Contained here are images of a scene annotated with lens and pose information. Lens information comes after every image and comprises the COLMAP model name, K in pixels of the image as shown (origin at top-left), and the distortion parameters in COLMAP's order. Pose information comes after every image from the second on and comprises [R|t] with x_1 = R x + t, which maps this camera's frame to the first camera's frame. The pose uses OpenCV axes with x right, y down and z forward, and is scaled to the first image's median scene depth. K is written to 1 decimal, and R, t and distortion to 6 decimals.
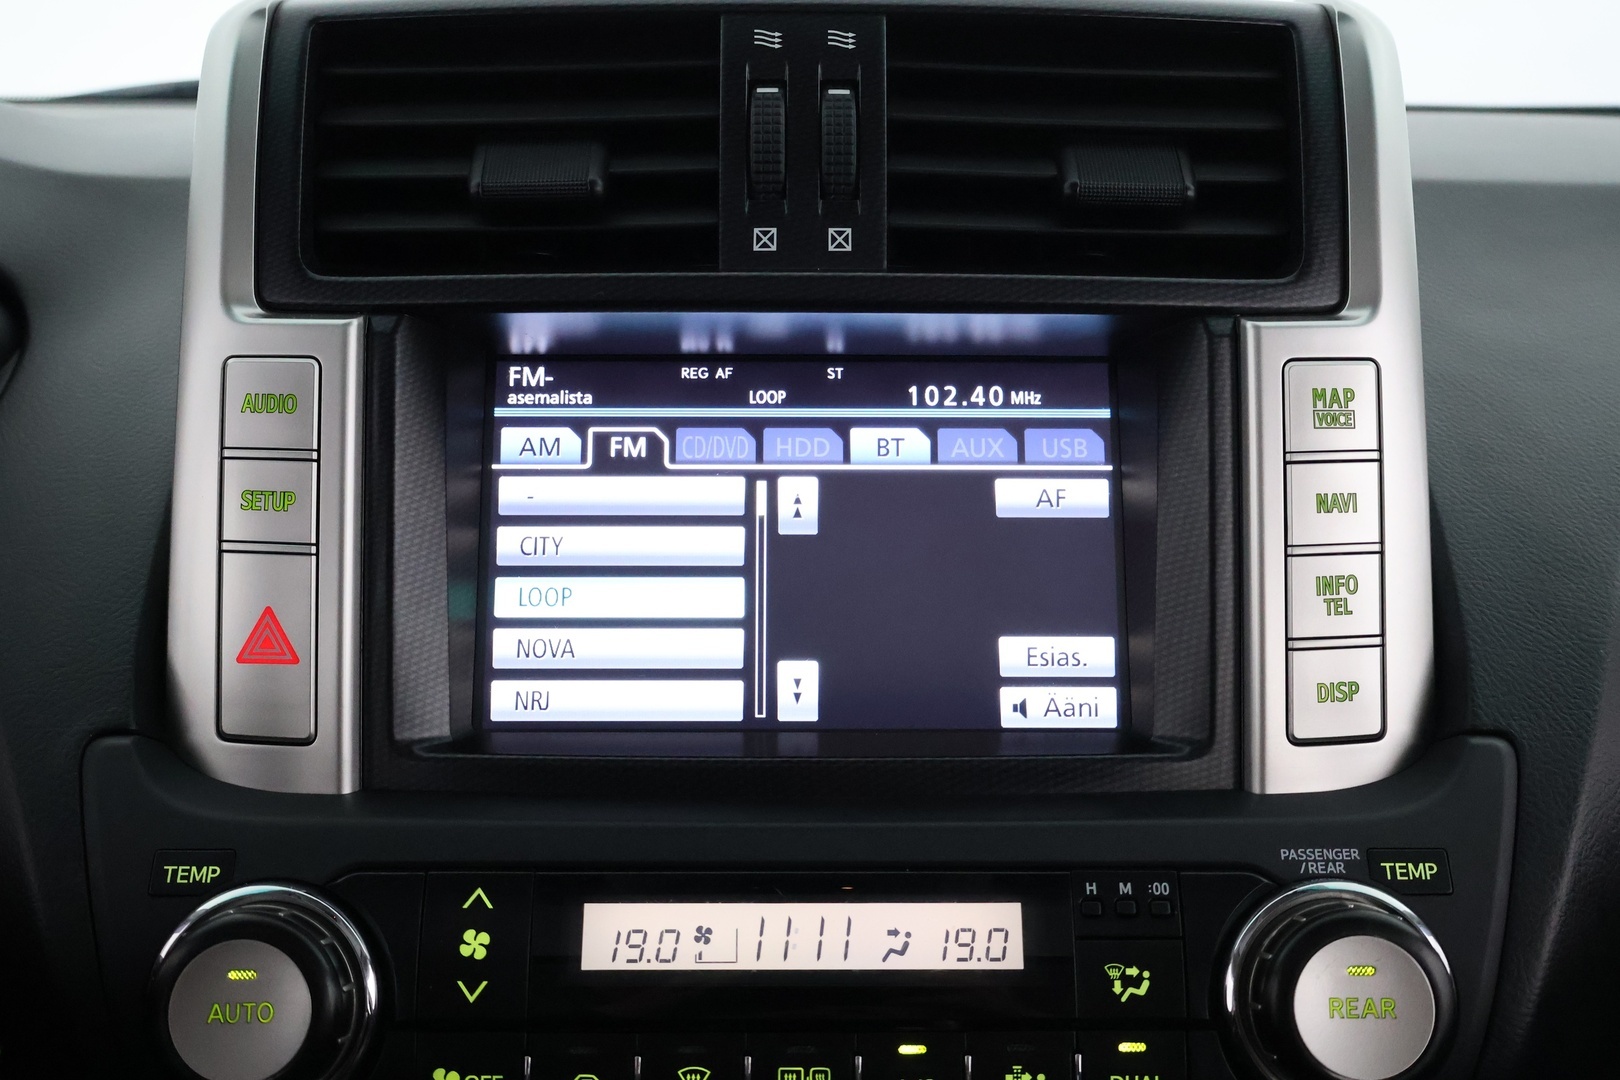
lens RADIAL K [[1714.8, 0, 807.9], [0, 1714.8, 543.1], [0, 0, 1]] dist [-0.002227, 0.000000]
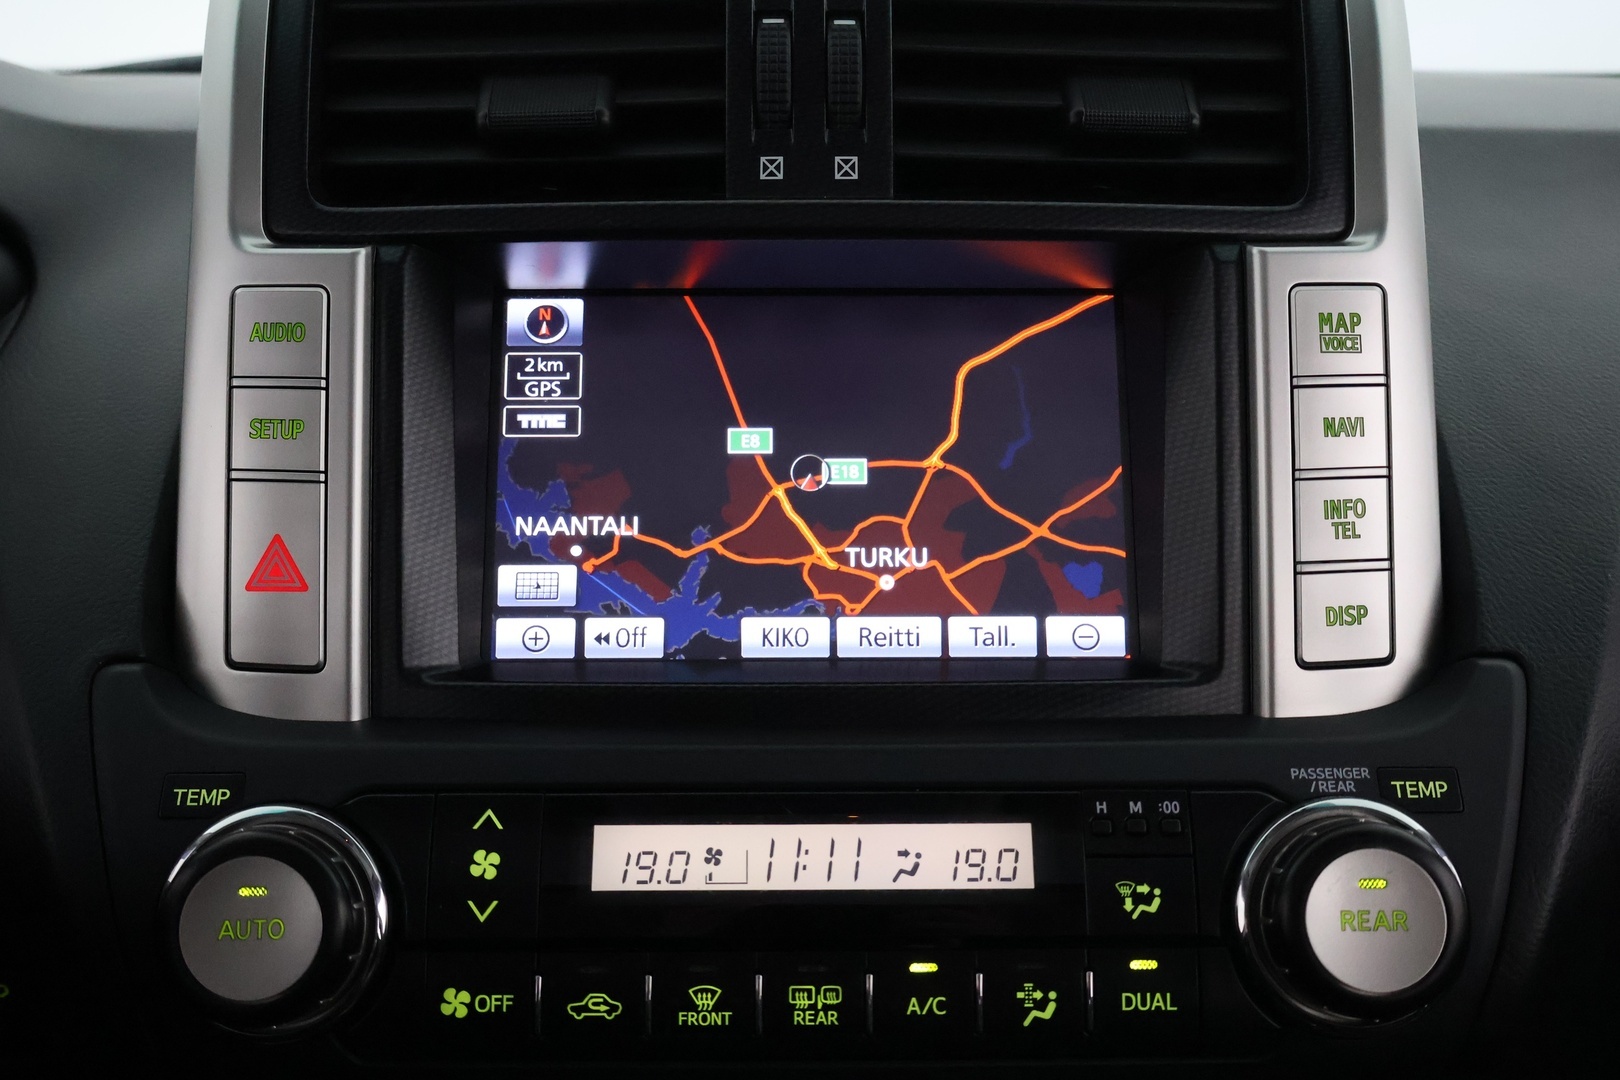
lens RADIAL K [[1714.8, 0, 806.5], [0, 1714.8, 541.8], [0, 0, 1]] dist [-0.002227, 0.000000]
pose [[0.999990, -0.004317, -0.000770, -0.004835], [0.004311, 0.999956, -0.008274, 0.050067], [0.000806, 0.008271, 0.999965, -0.000700]]
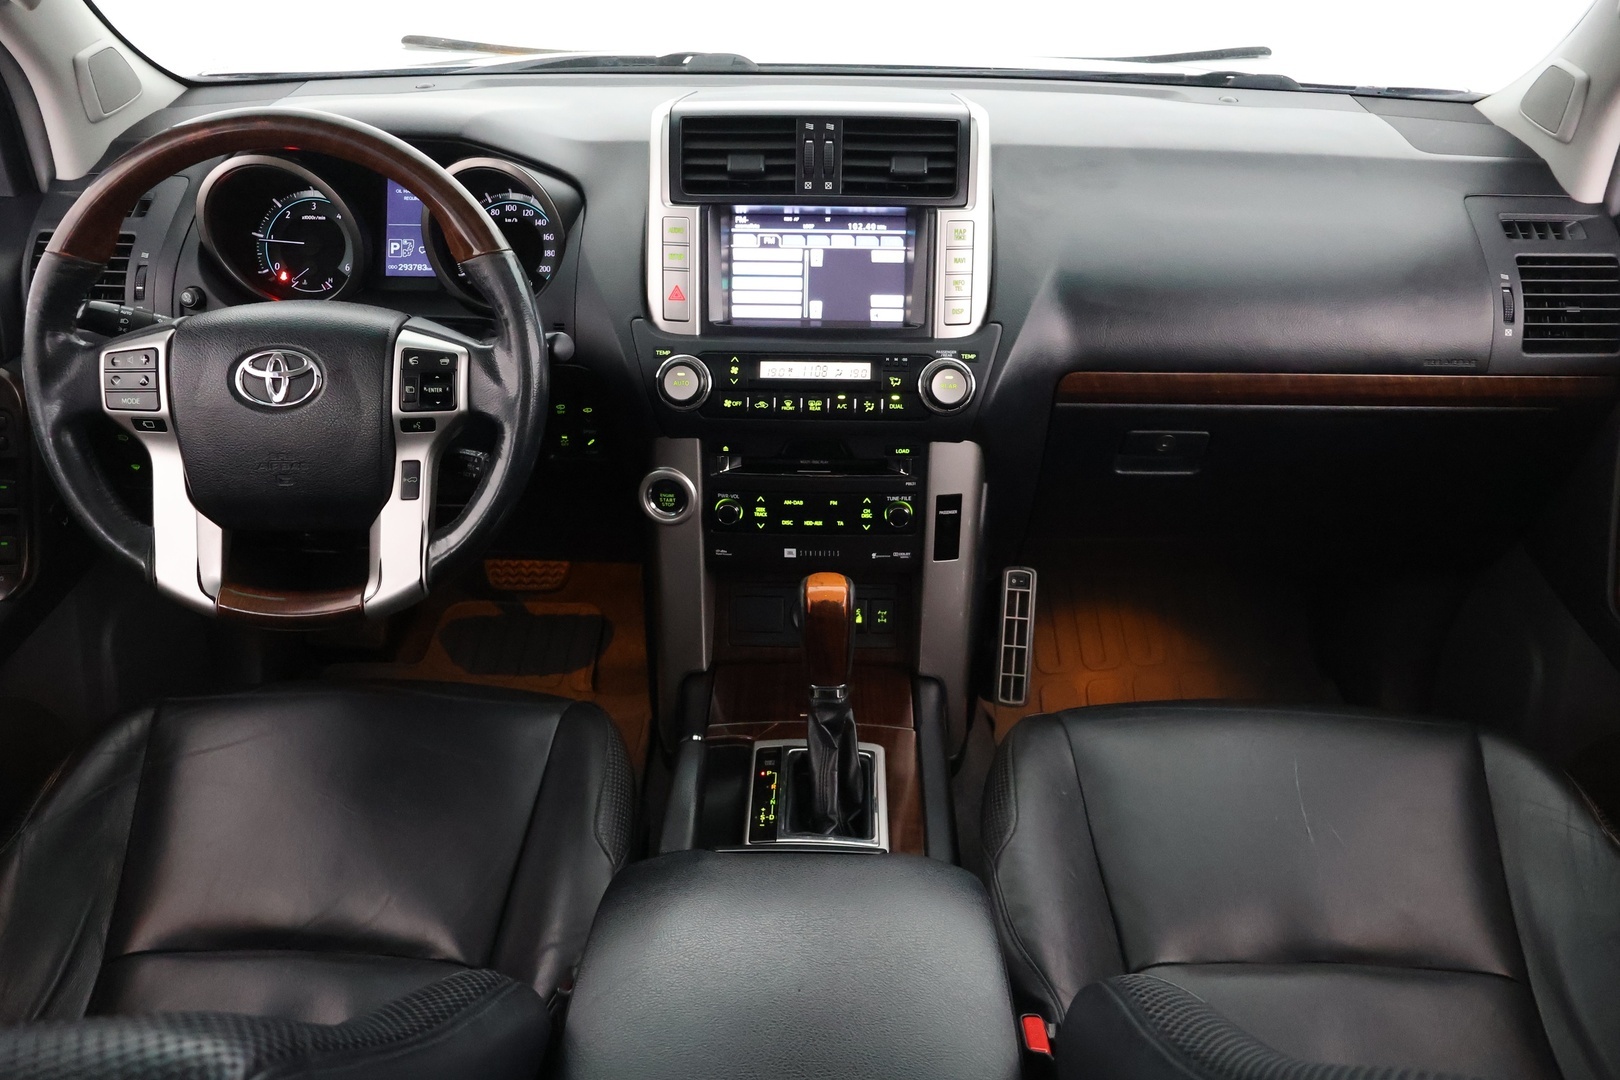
lens RADIAL K [[1359.5, 0, 816.1], [0, 1359.5, 535.8], [0, 0, 1]] dist [-0.015621, 0.014177]
pose [[0.999513, 0.016770, -0.026314, 0.082358], [-0.010473, 0.974679, 0.223365, -0.095801], [0.029393, -0.222981, 0.974380, -2.020287]]
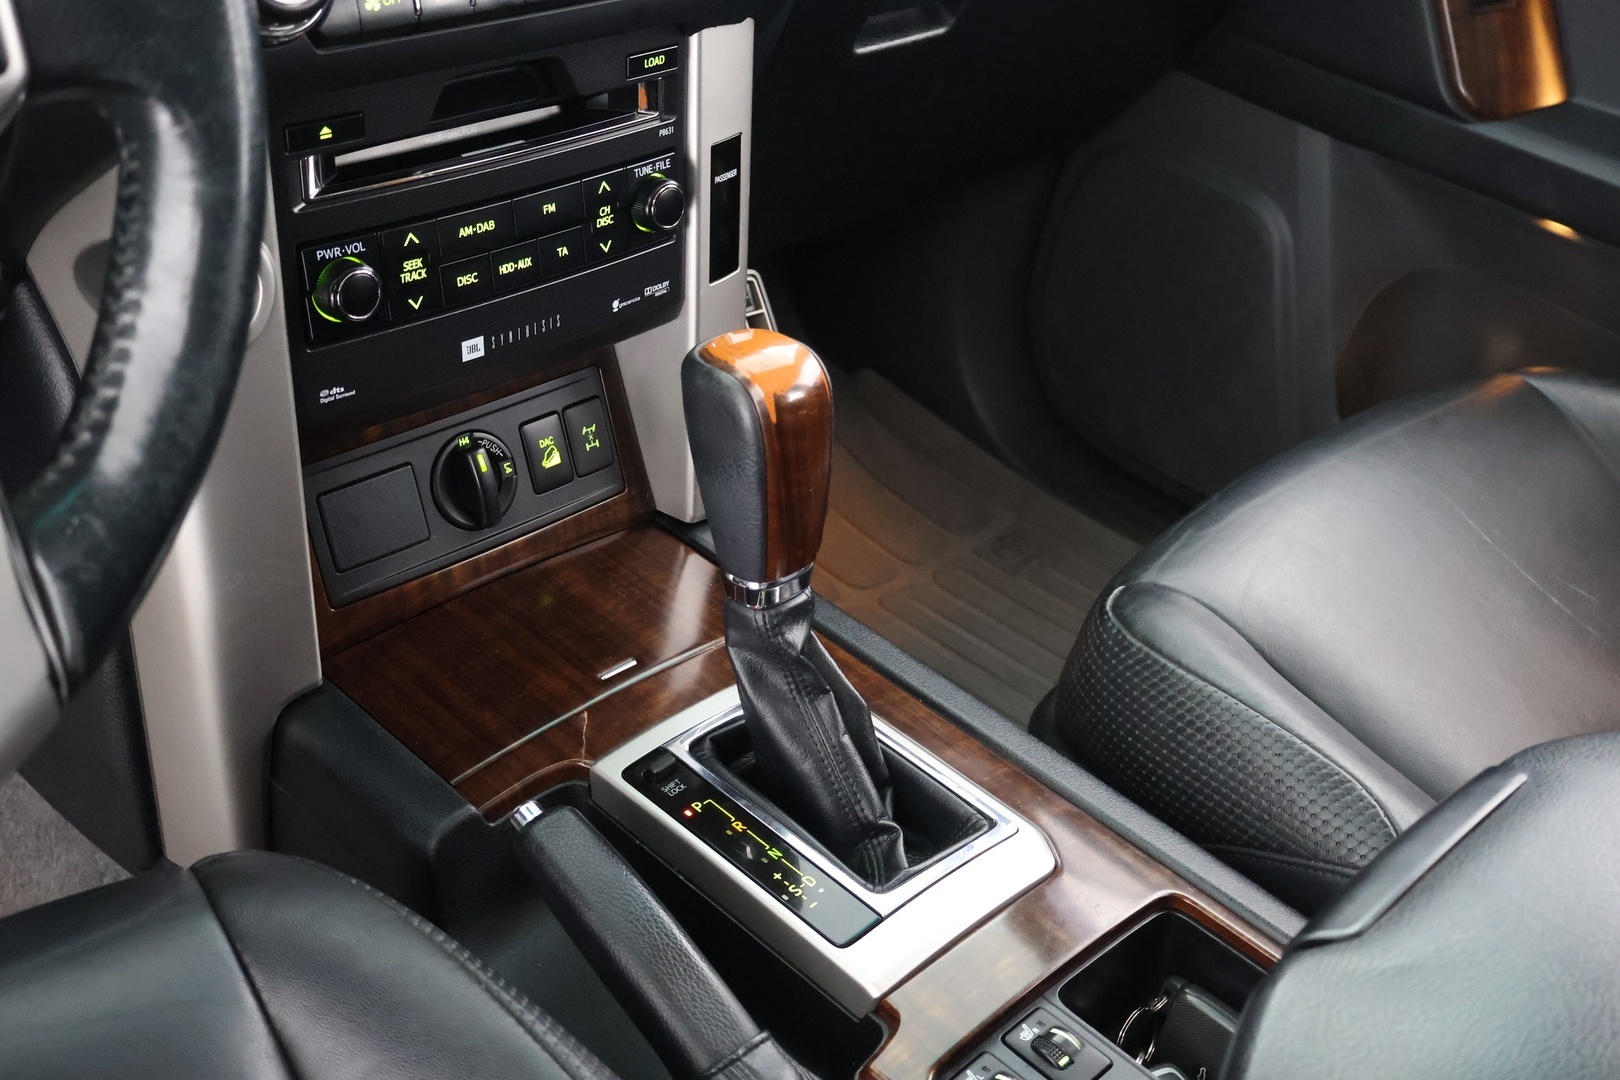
lens RADIAL K [[1855.0, 0, 811.2], [0, 1855.0, 539.9], [0, 0, 1]] dist [-0.040386, 0.000000]
pose [[0.704413, -0.325491, 0.630760, -1.071894], [0.094155, 0.923653, 0.371483, 0.157646], [-0.703518, -0.202288, 0.681280, -0.532218]]
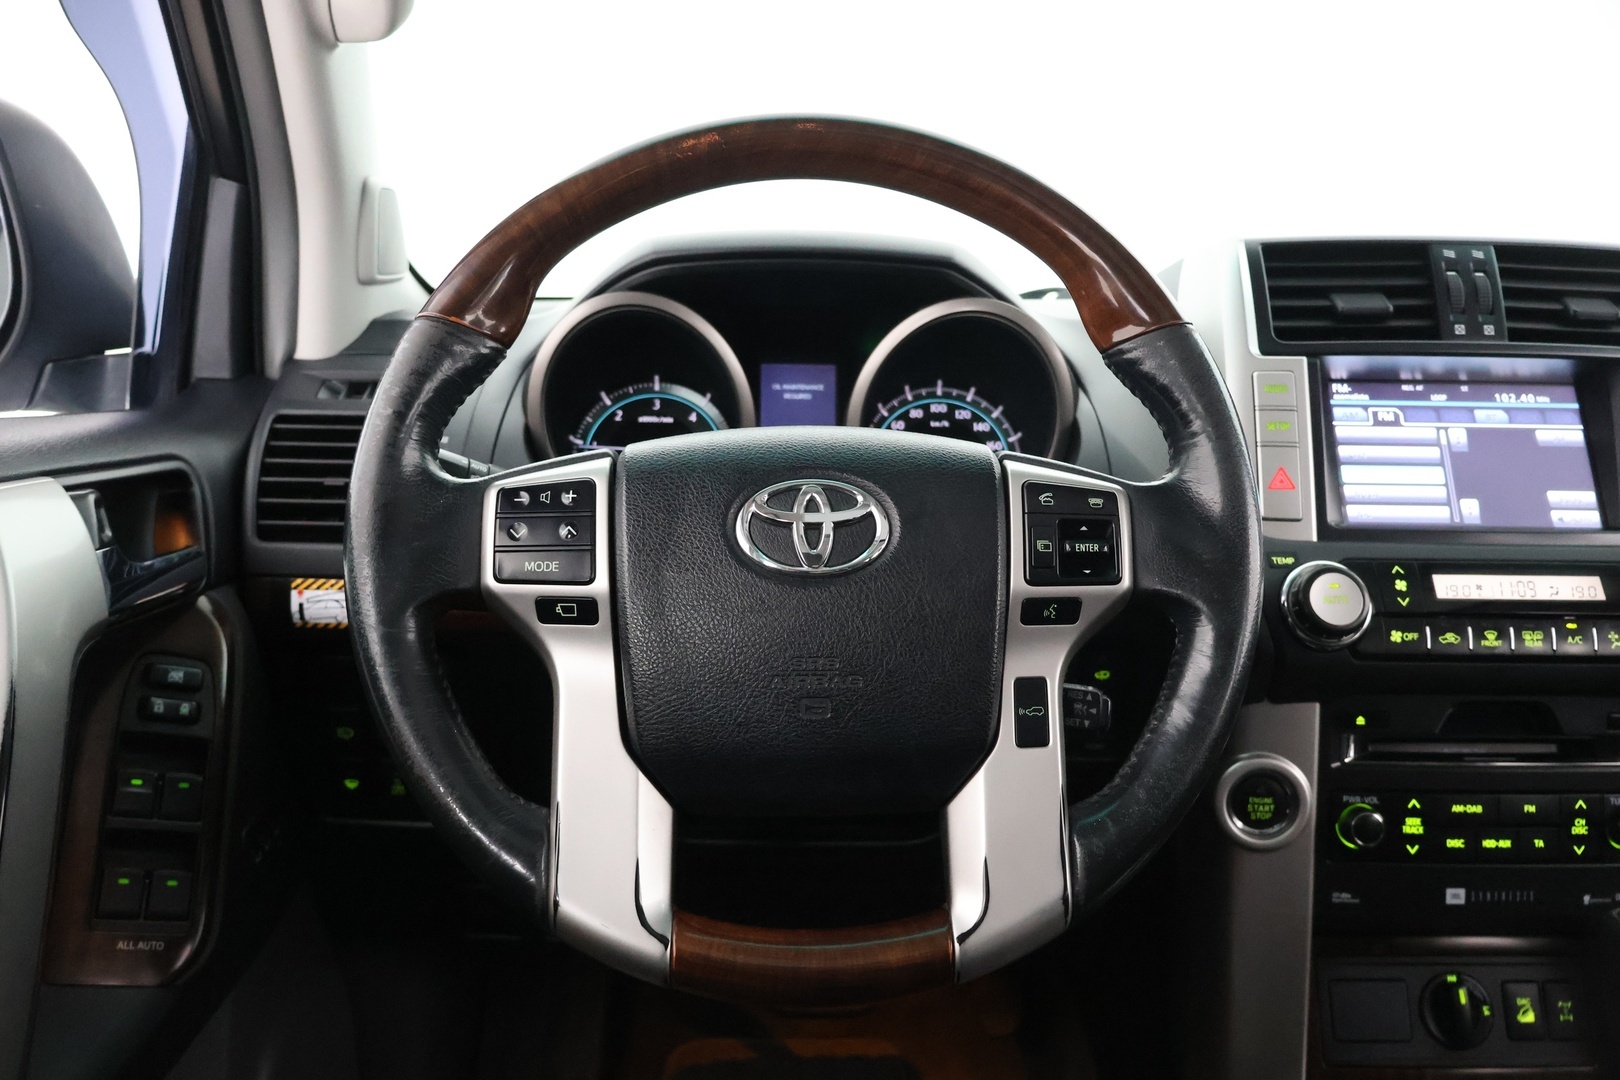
lens RADIAL K [[1359.5, 0, 803.1], [0, 1359.5, 534.2], [0, 0, 1]] dist [-0.015621, 0.014177]
pose [[0.999777, 0.009542, 0.018840, -1.034782], [-0.007068, 0.991845, -0.127253, 0.386445], [-0.019901, 0.127092, 0.991691, -0.932830]]
